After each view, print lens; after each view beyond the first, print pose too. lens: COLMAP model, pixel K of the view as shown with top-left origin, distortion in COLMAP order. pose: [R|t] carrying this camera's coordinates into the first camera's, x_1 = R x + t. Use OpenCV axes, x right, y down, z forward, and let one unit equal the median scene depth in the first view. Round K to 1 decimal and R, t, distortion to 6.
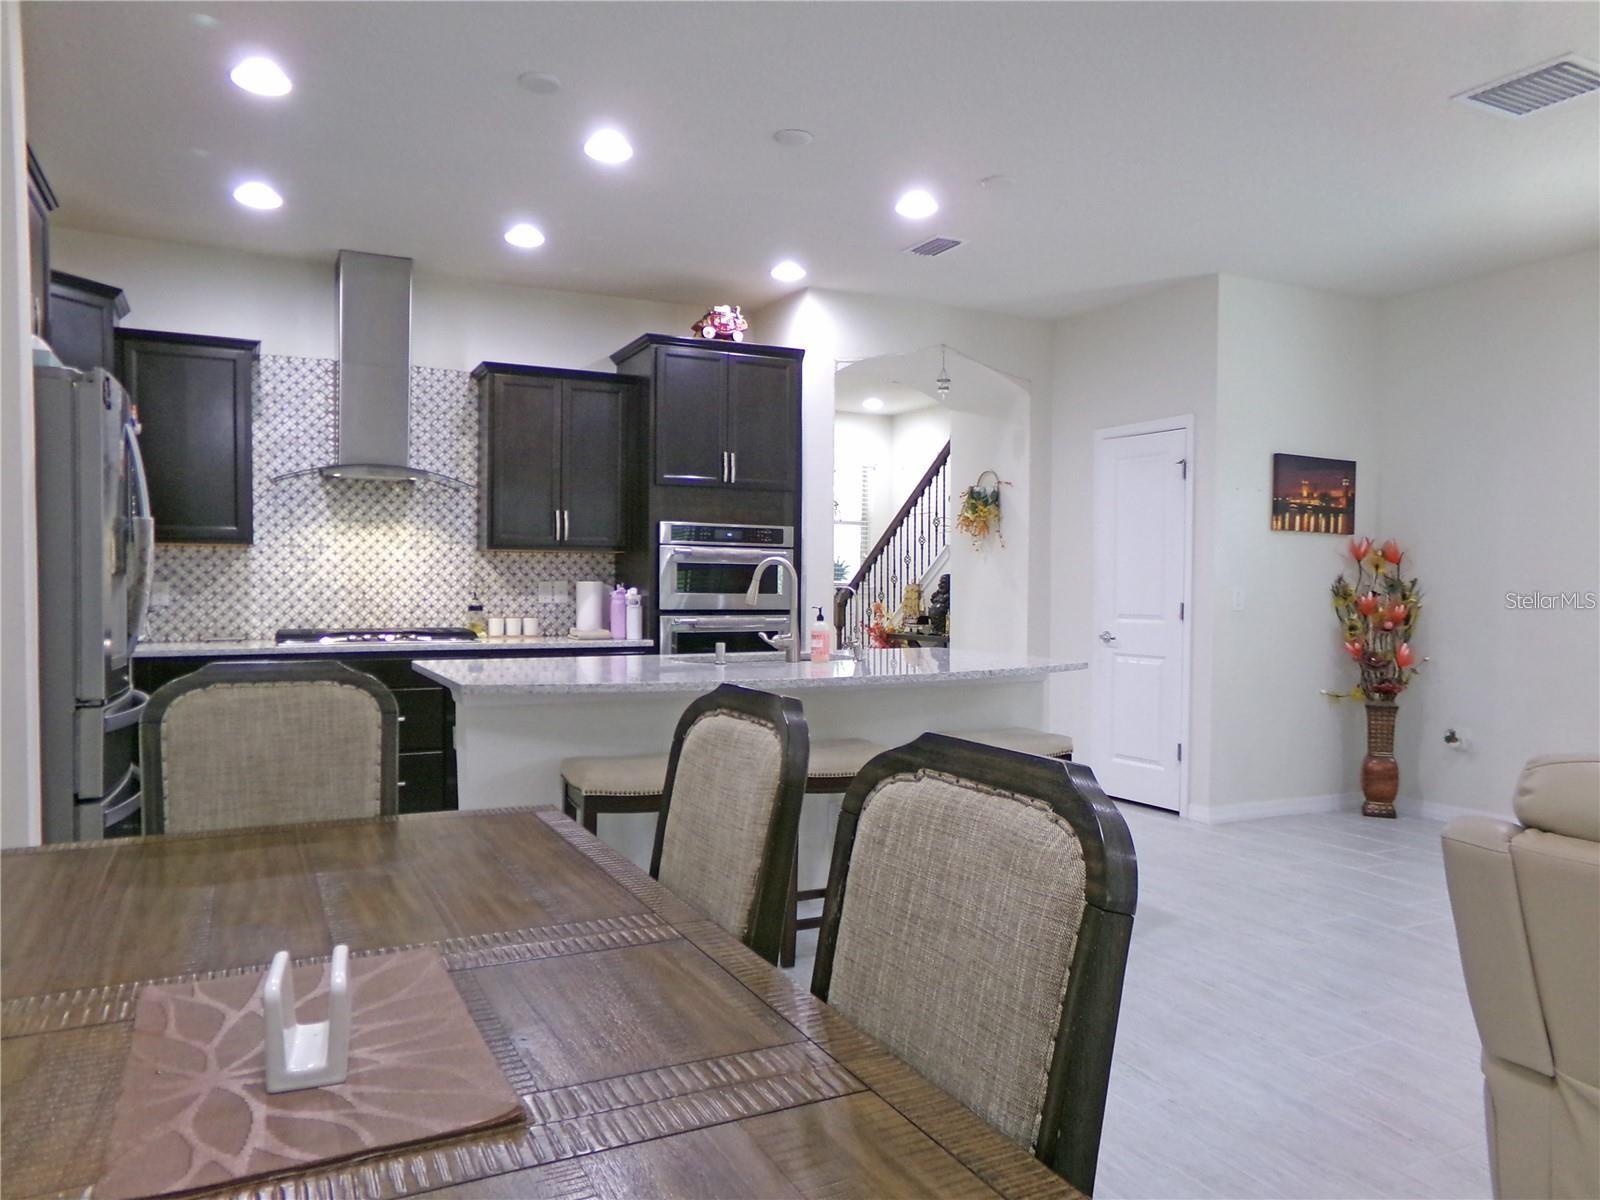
lens RADIAL K [[1102.7, 0, 791.5], [0, 1102.7, 600.3], [0, 0, 1]] dist [-0.122961, 0.319351]
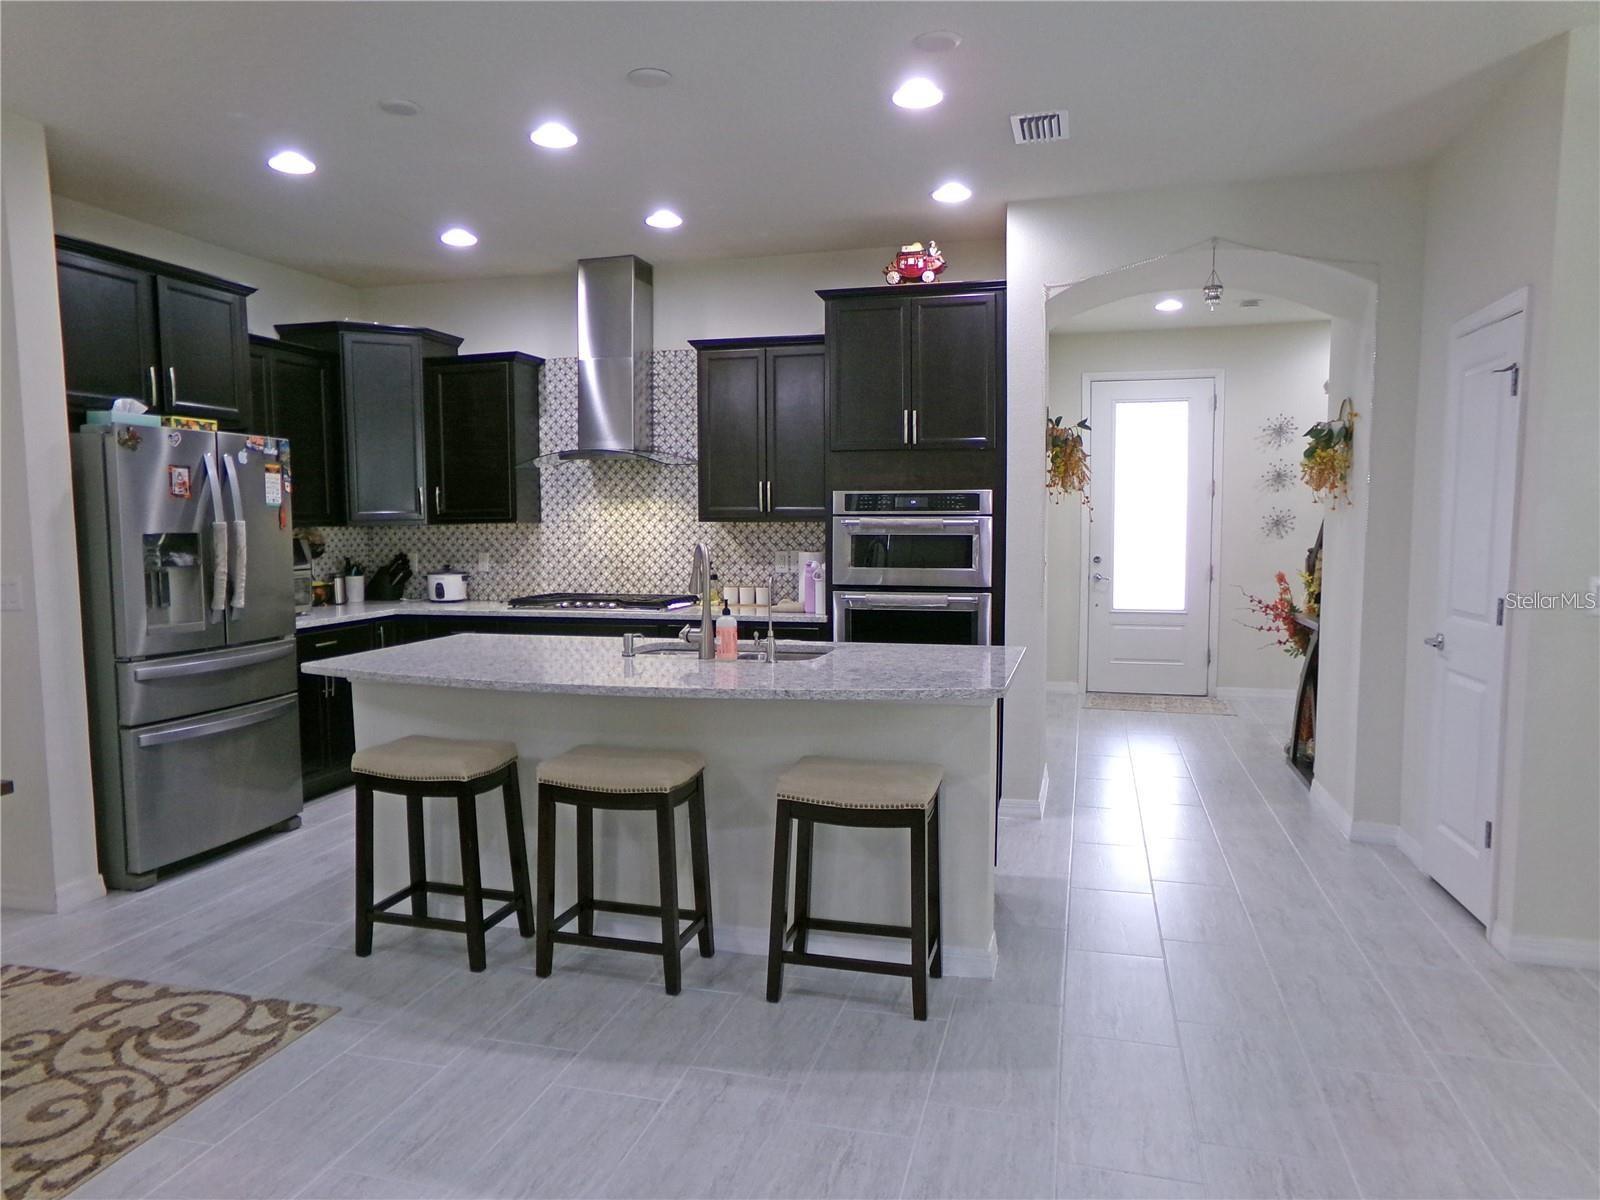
lens RADIAL K [[1100.5, 0, 796.6], [0, 1100.5, 608.8], [0, 0, 1]] dist [-0.128210, 0.226393]
pose [[0.747446, 0.045292, -0.662777, 0.489373], [-0.001533, 0.997788, 0.066457, -0.033922], [0.664321, -0.048657, 0.745862, 0.282144]]
